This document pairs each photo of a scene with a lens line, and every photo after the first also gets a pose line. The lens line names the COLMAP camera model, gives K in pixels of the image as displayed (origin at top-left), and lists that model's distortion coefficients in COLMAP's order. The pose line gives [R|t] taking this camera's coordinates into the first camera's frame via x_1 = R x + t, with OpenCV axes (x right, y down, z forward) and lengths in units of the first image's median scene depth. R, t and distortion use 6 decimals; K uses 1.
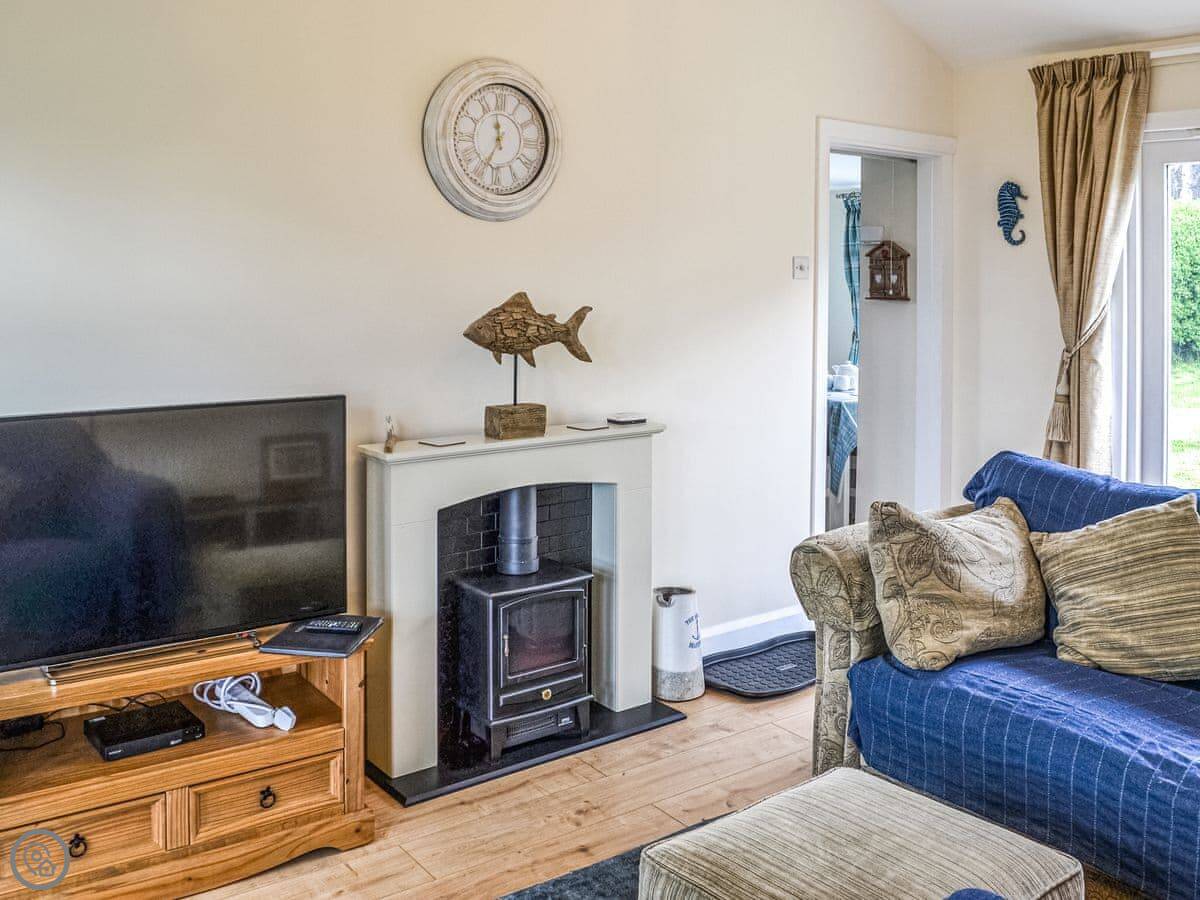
lens RADIAL K [[1197.3, 0, 600.0], [0, 1197.3, 450.0], [0, 0, 1]] dist [-0.064703, -0.030885]
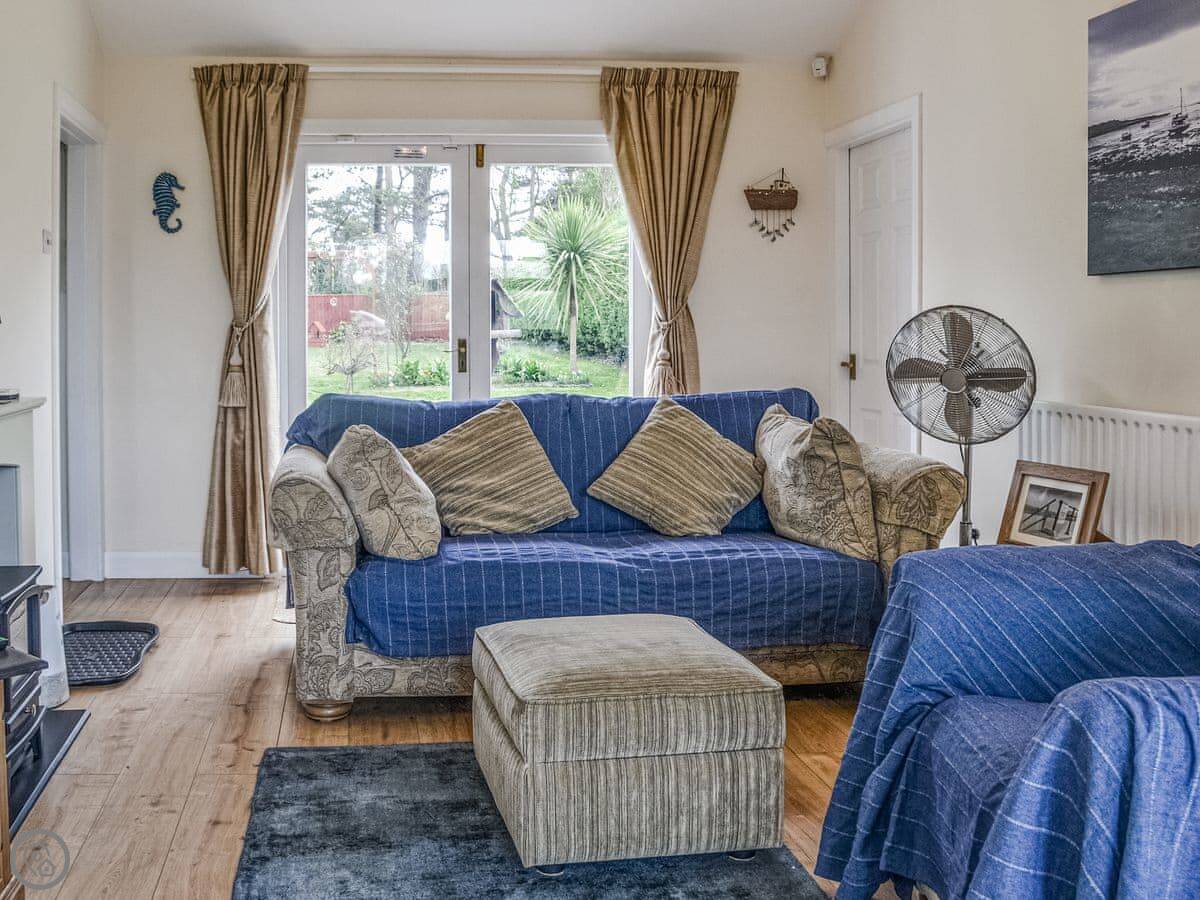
lens RADIAL K [[1095.7, 0, 600.0], [0, 1095.7, 450.0], [0, 0, 1]] dist [0.007586, -0.001203]
pose [[0.520870, -0.130259, 0.843639, -0.359290], [0.152575, 0.986581, 0.058129, 0.027884], [-0.839890, 0.098441, 0.533755, 0.173524]]
